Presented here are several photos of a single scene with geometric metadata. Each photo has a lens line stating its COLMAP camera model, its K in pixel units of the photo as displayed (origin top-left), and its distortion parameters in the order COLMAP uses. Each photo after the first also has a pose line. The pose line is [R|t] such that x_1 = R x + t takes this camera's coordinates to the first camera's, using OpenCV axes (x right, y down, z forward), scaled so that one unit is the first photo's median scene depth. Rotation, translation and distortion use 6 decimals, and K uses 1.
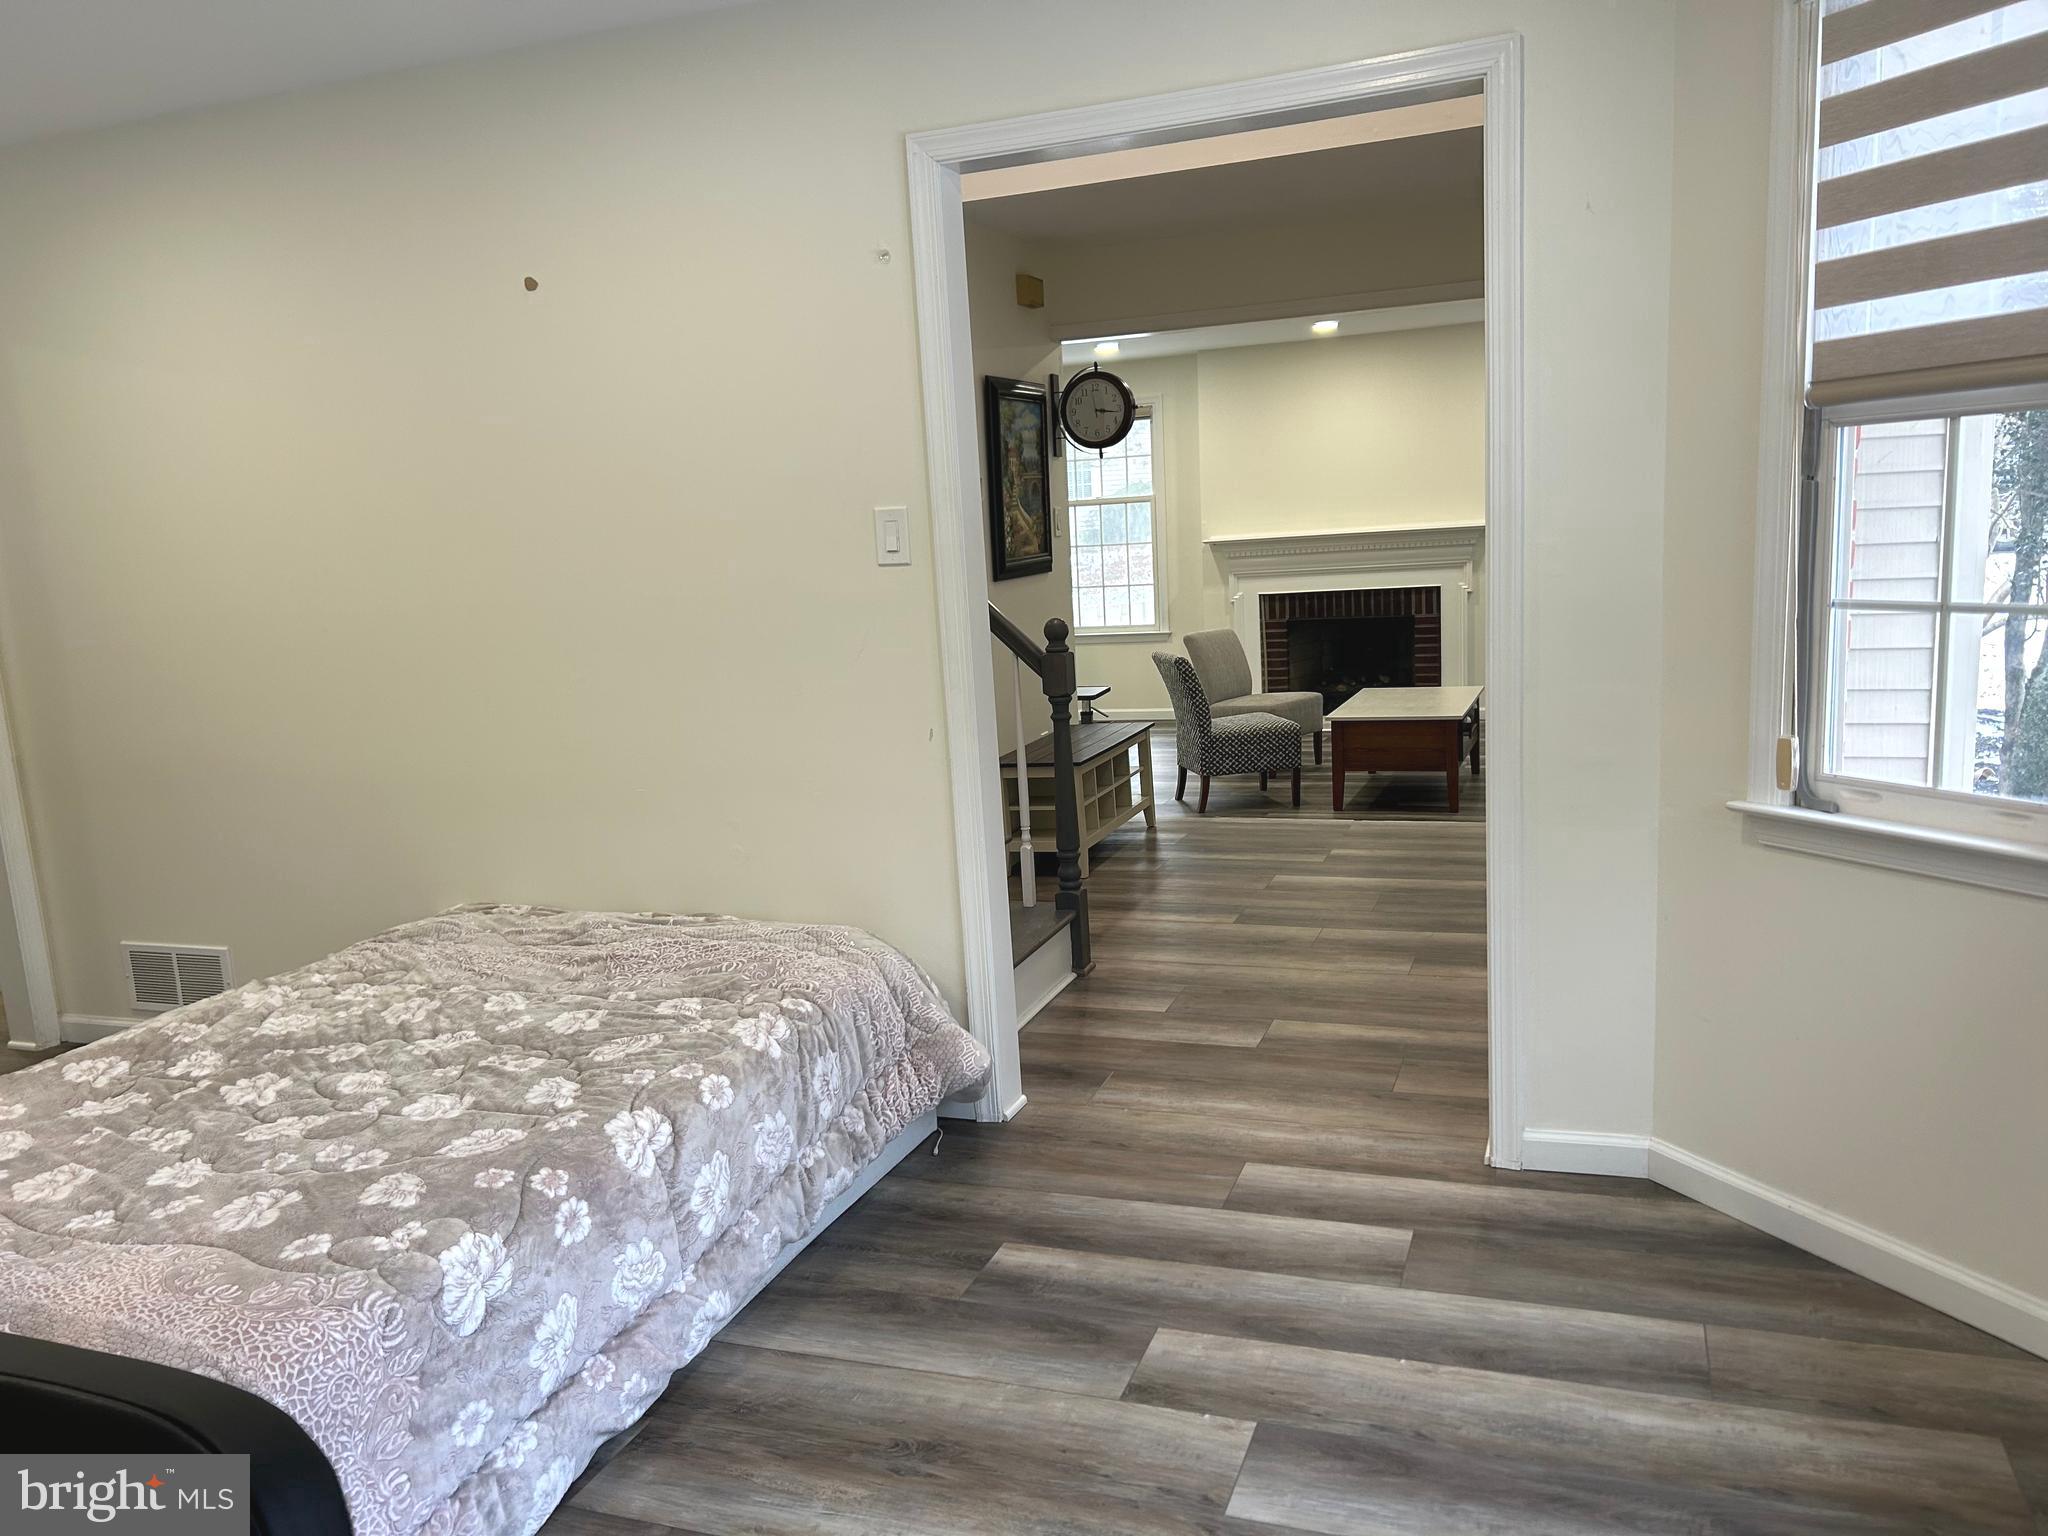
lens RADIAL K [[1547.4, 0, 1016.1], [0, 1547.4, 781.1], [0, 0, 1]] dist [0.031728, -0.022383]
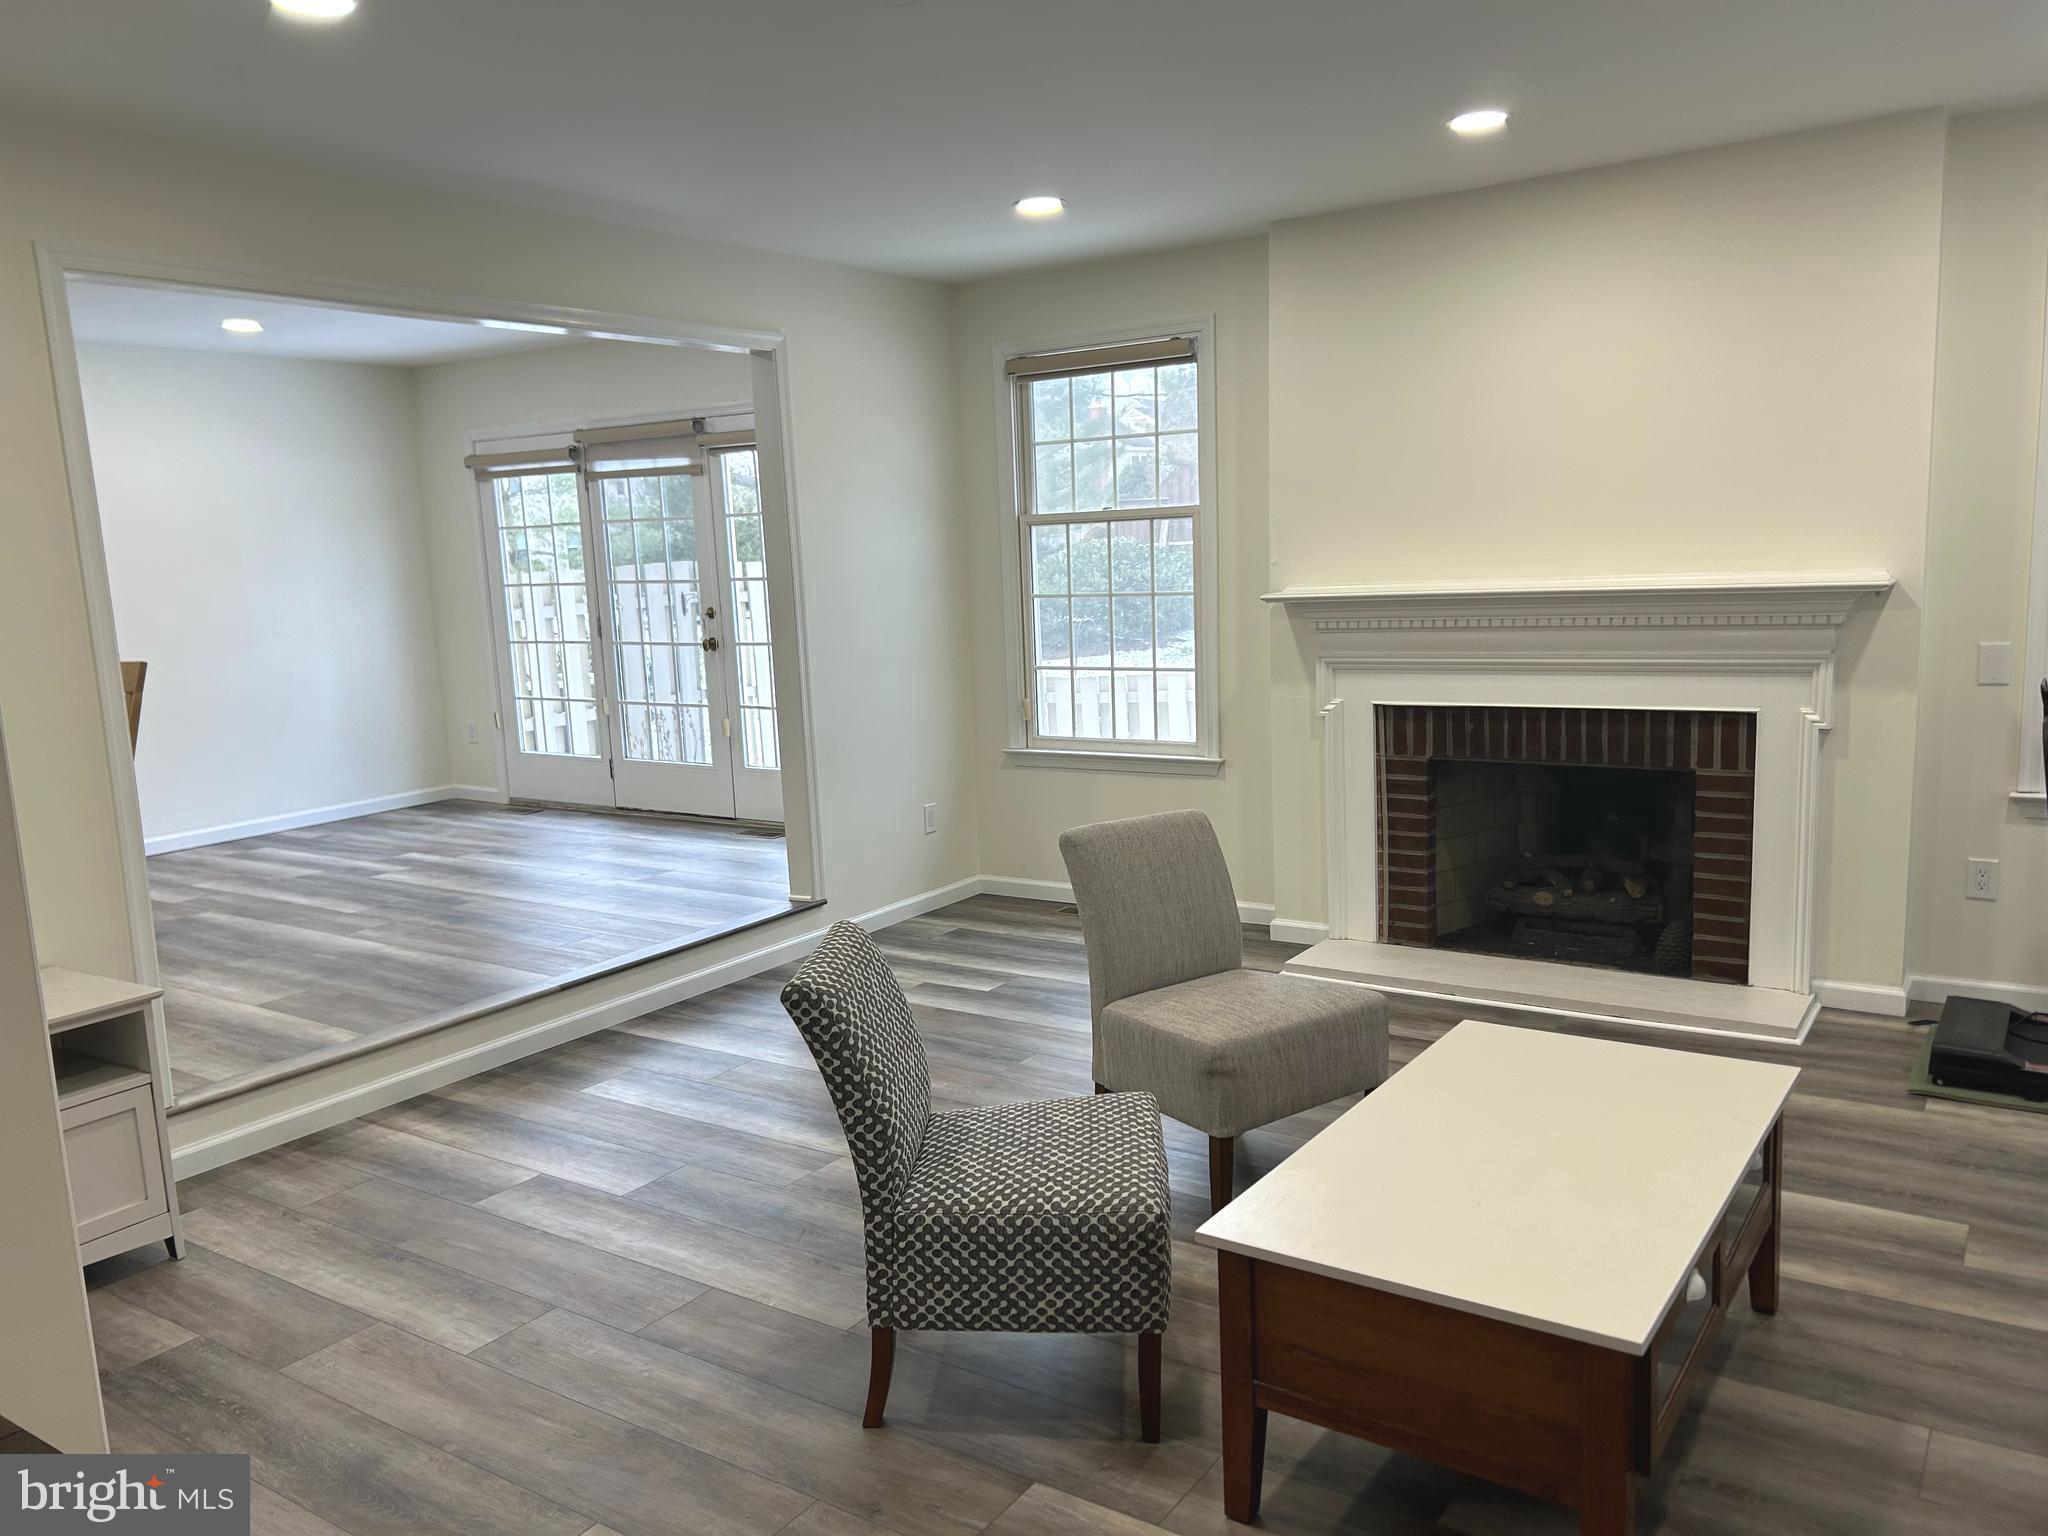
lens RADIAL K [[1547.4, 0, 1026.5], [0, 1547.4, 758.4], [0, 0, 1]] dist [0.031728, -0.022383]
pose [[0.971912, 0.057395, -0.228239, 0.162975], [-0.061056, 0.998094, -0.009006, -0.091519], [0.227287, 0.022689, 0.973564, 0.482060]]
